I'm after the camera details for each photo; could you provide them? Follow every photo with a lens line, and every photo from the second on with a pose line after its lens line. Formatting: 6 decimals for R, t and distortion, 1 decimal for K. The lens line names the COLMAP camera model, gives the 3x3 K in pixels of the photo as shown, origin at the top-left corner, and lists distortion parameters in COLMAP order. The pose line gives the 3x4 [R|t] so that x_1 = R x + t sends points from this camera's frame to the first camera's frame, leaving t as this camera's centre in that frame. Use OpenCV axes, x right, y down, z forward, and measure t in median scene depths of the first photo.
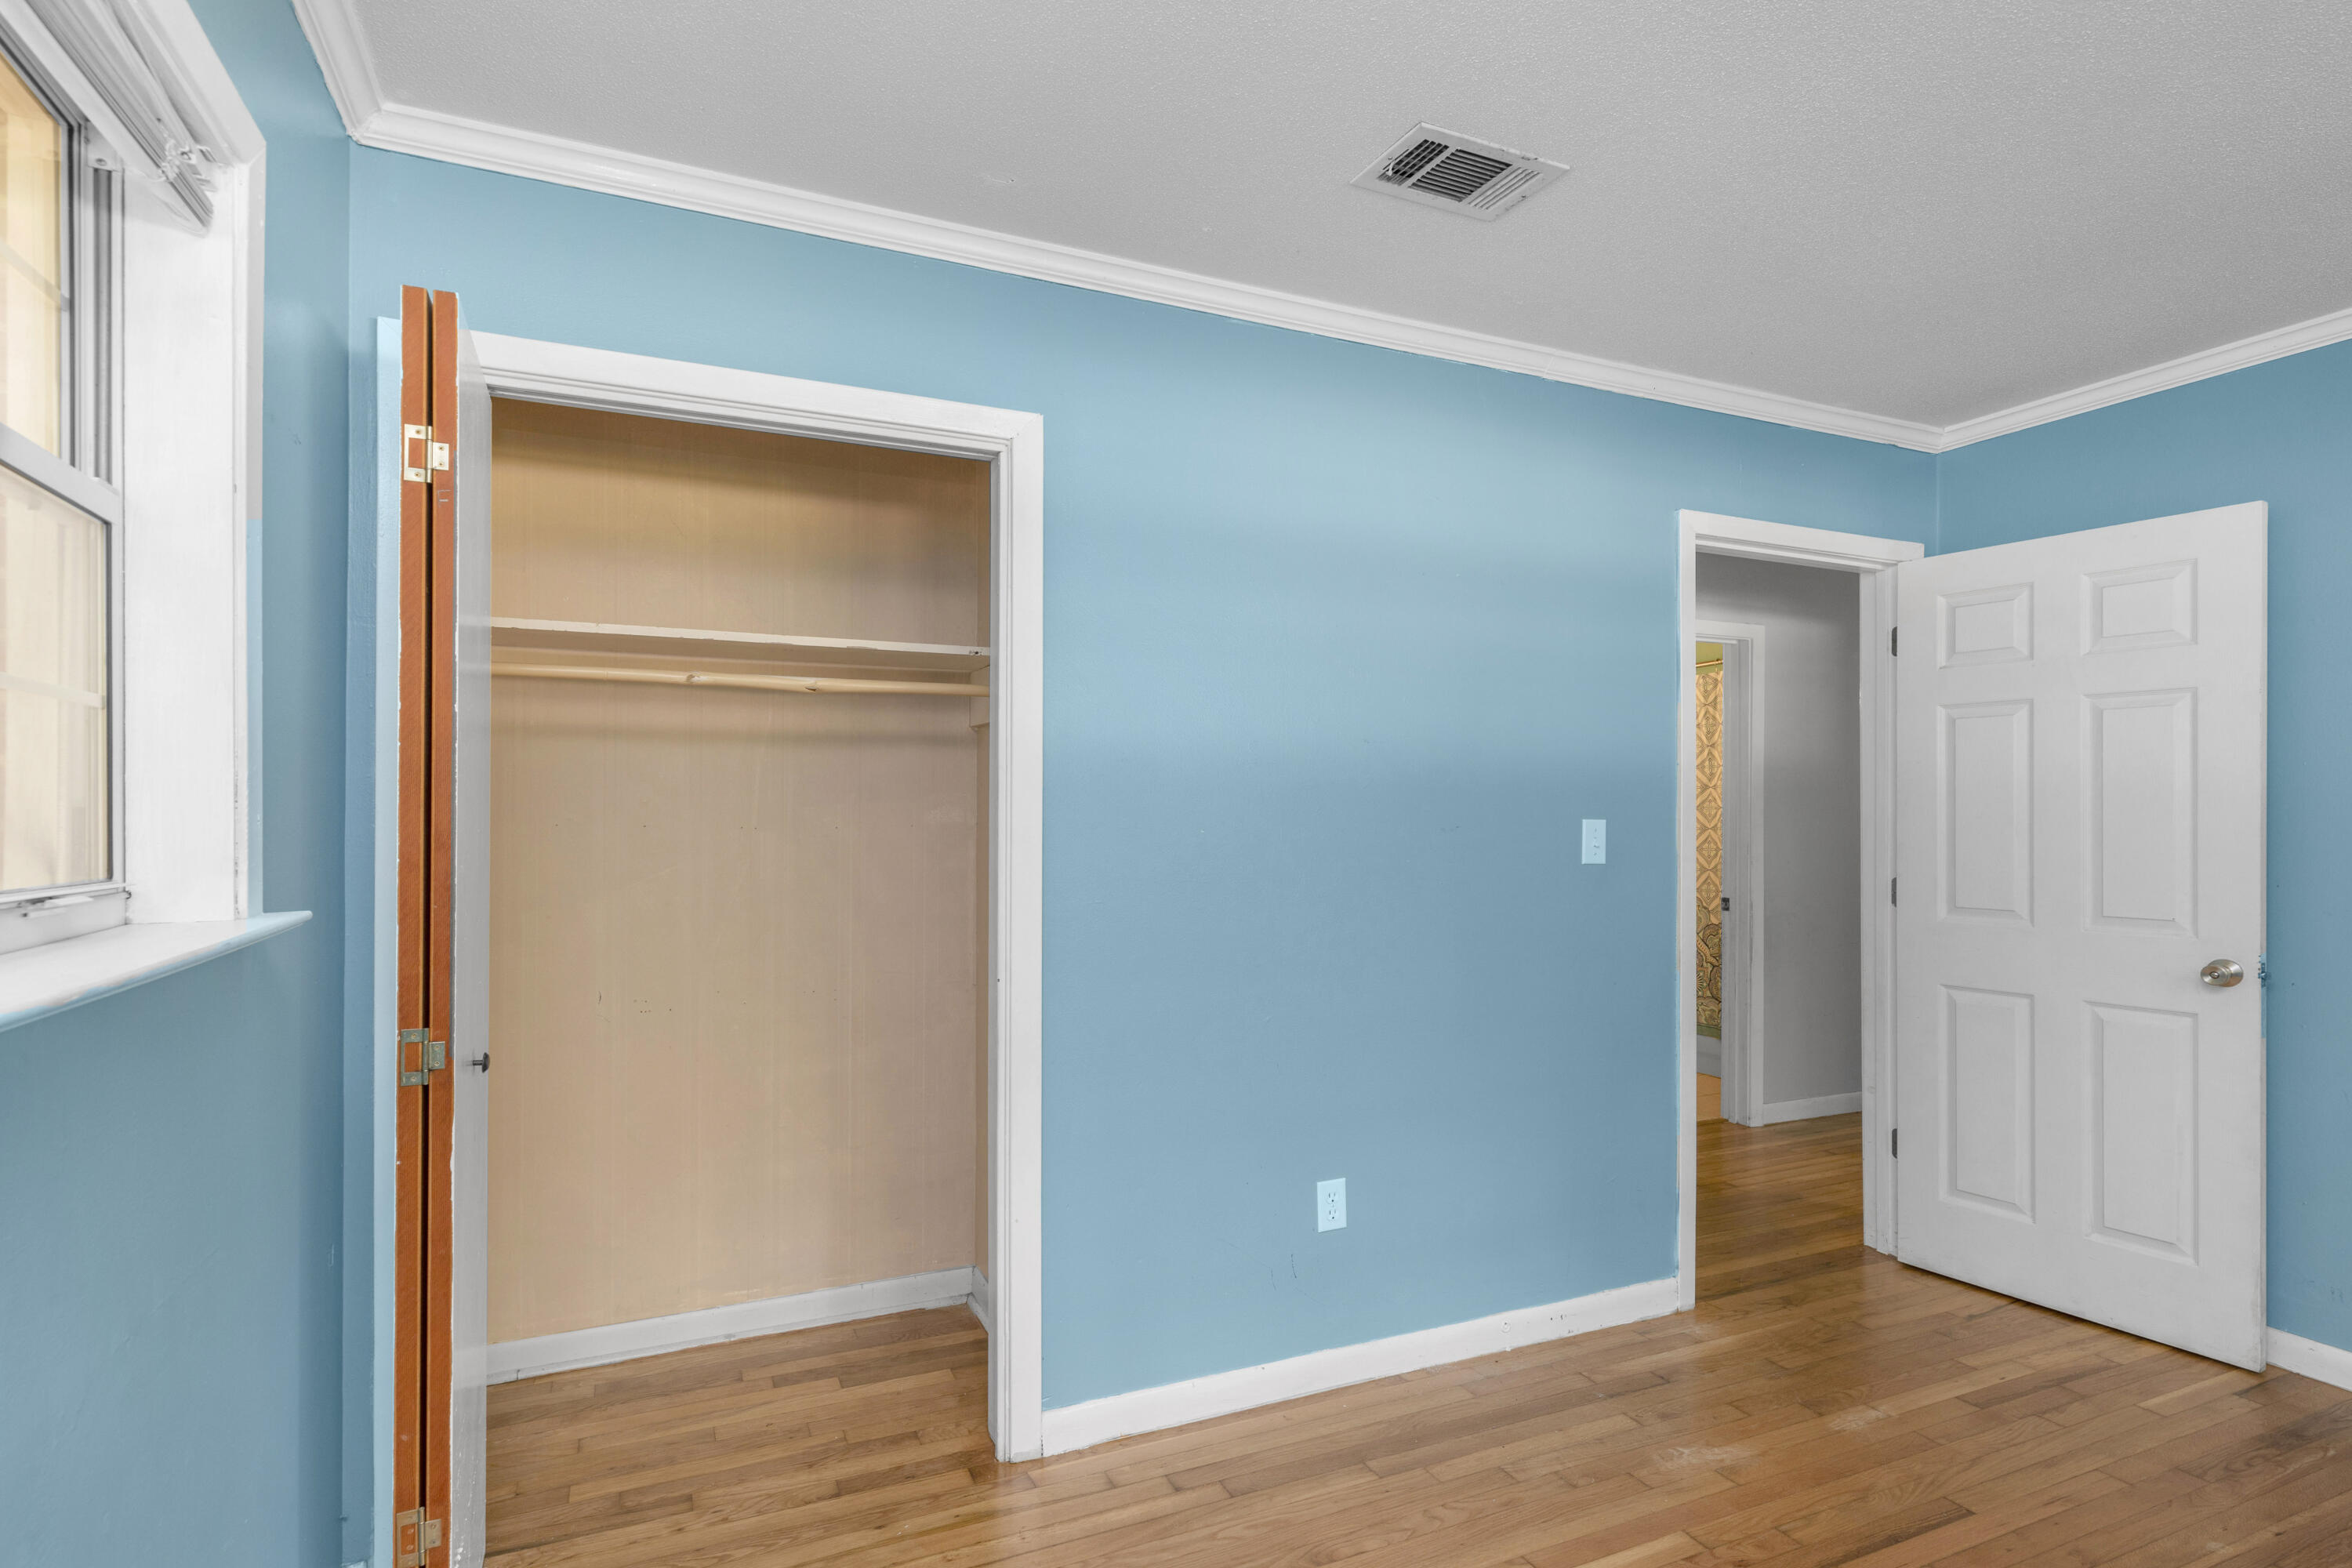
lens RADIAL K [[1045.4, 0, 1184.6], [0, 1045.4, 800.9], [0, 0, 1]] dist [0.003643, -0.000191]
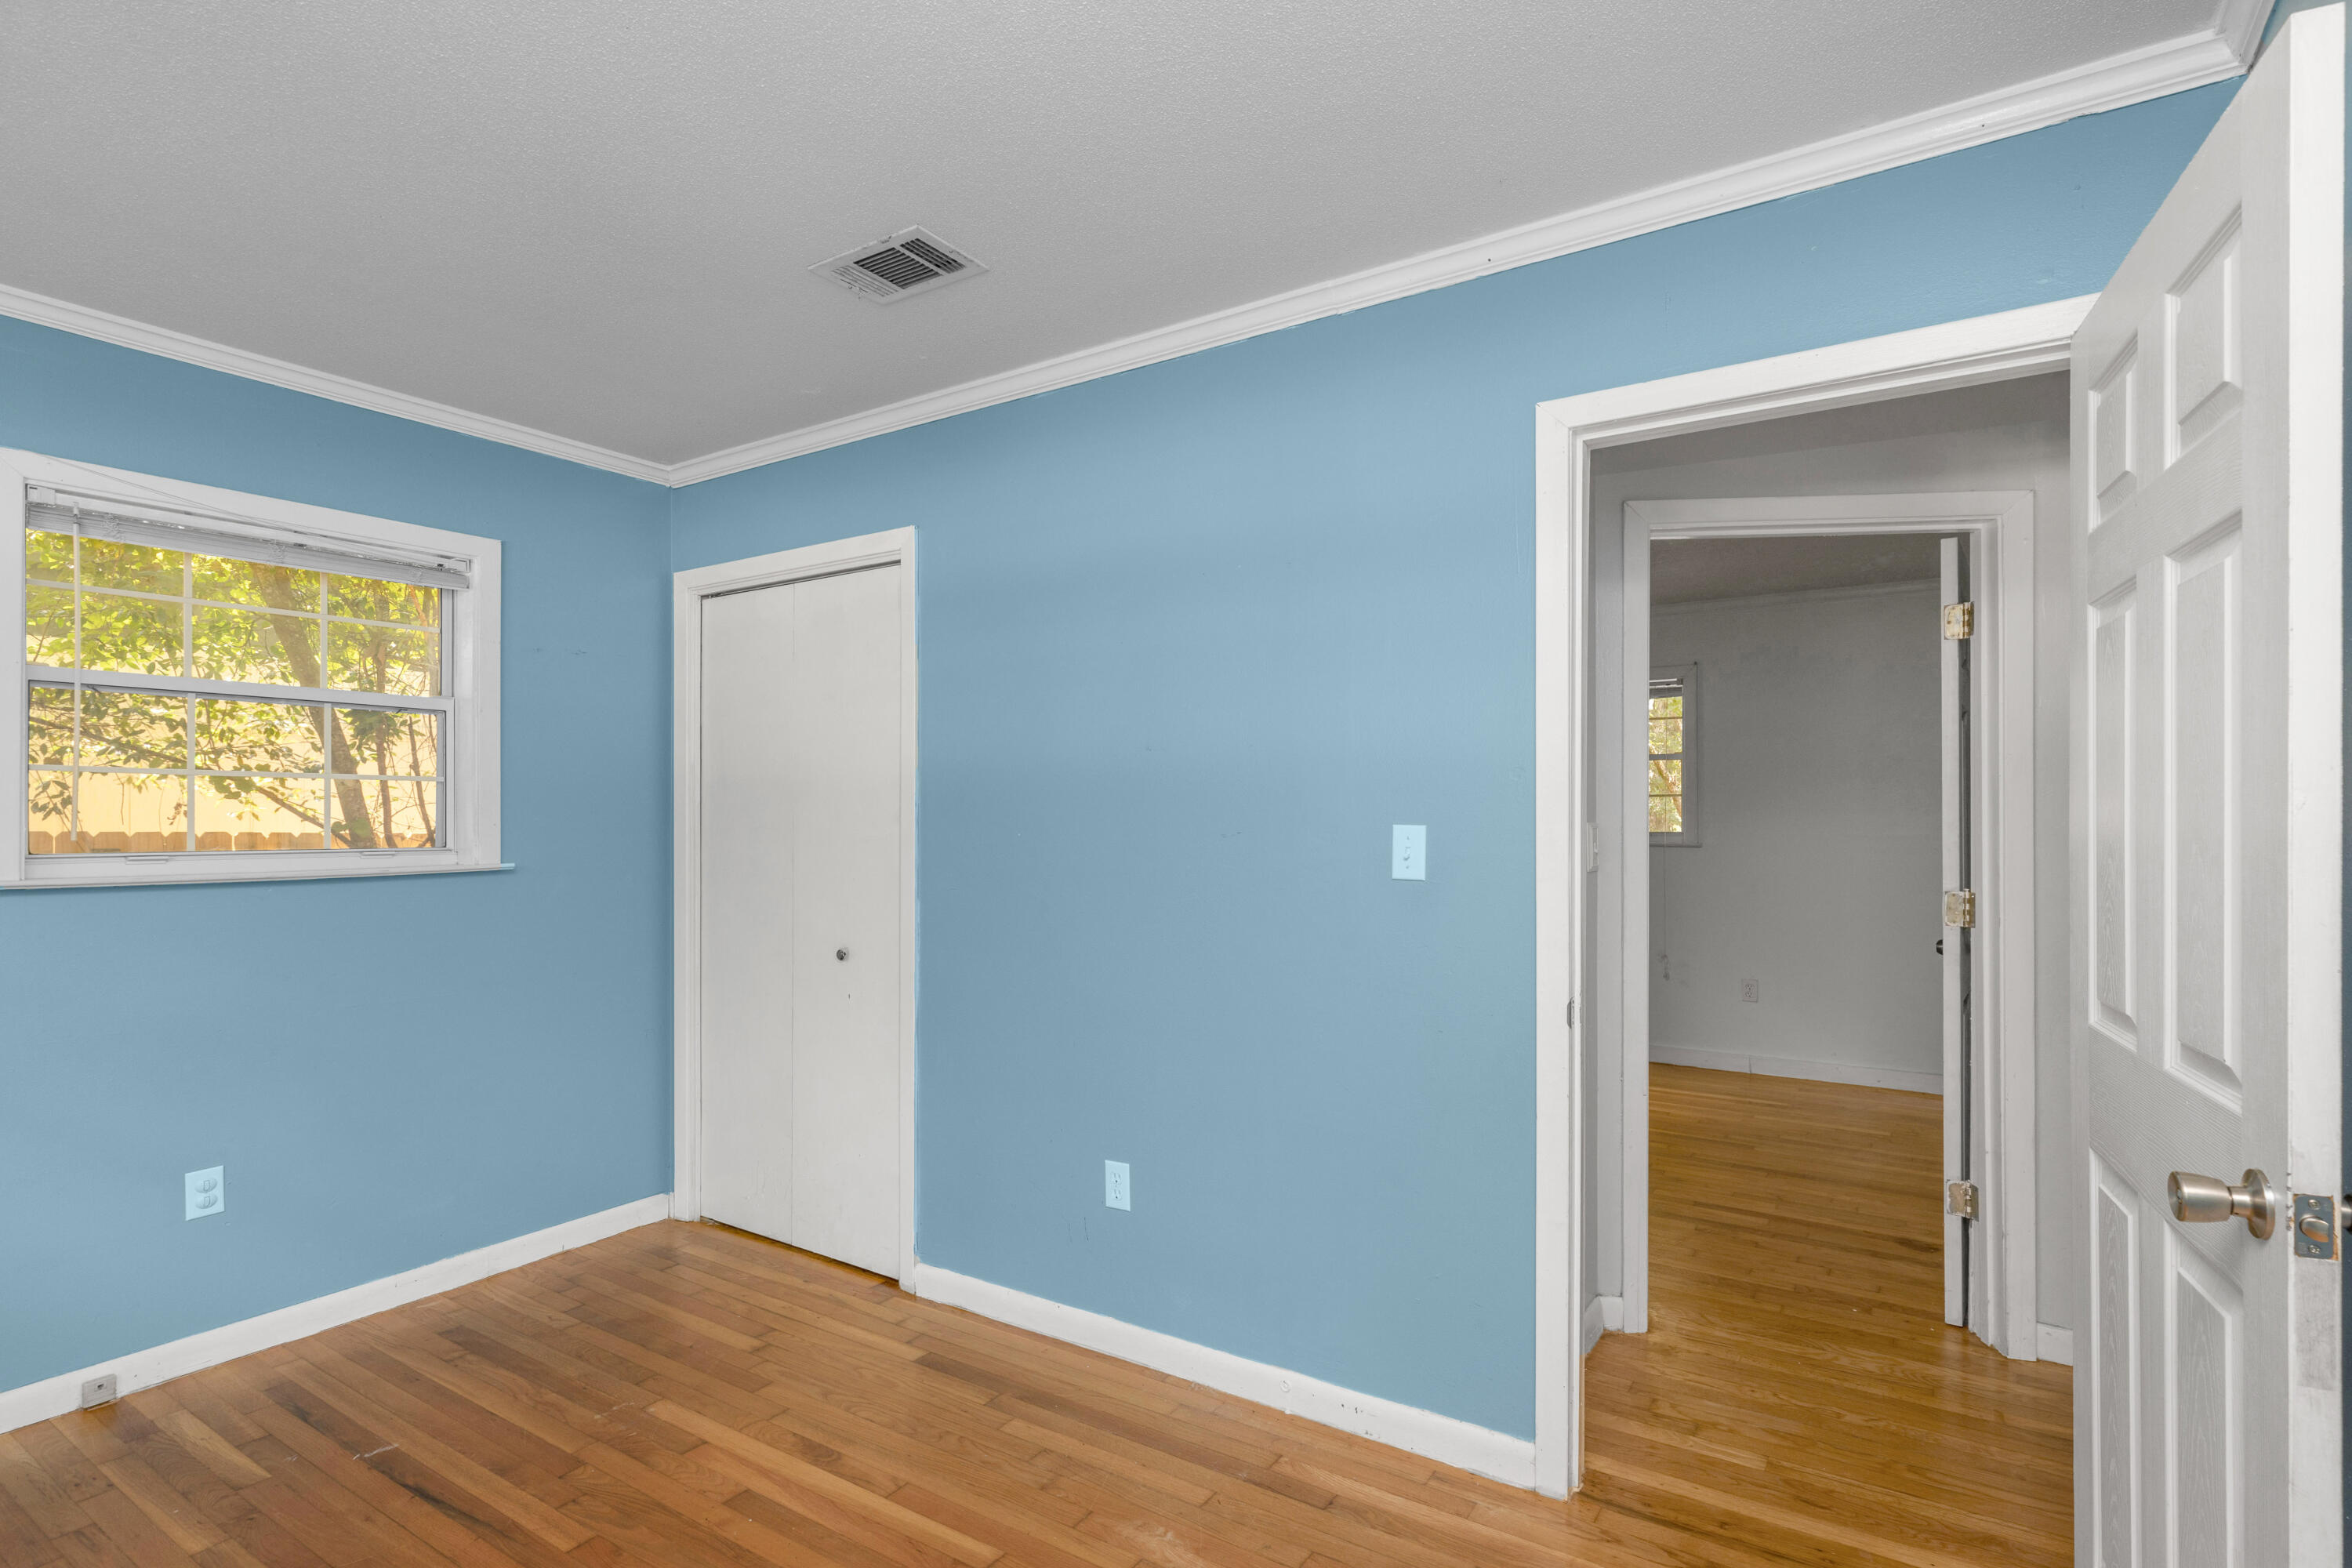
lens RADIAL K [[1045.4, 0, 1184.6], [0, 1045.4, 800.9], [0, 0, 1]] dist [0.003643, -0.000191]
pose [[0.617943, -0.010784, -0.786149, 0.964040], [0.009224, 0.999937, -0.006466, 0.002886], [0.786169, -0.003256, 0.618003, 0.373762]]
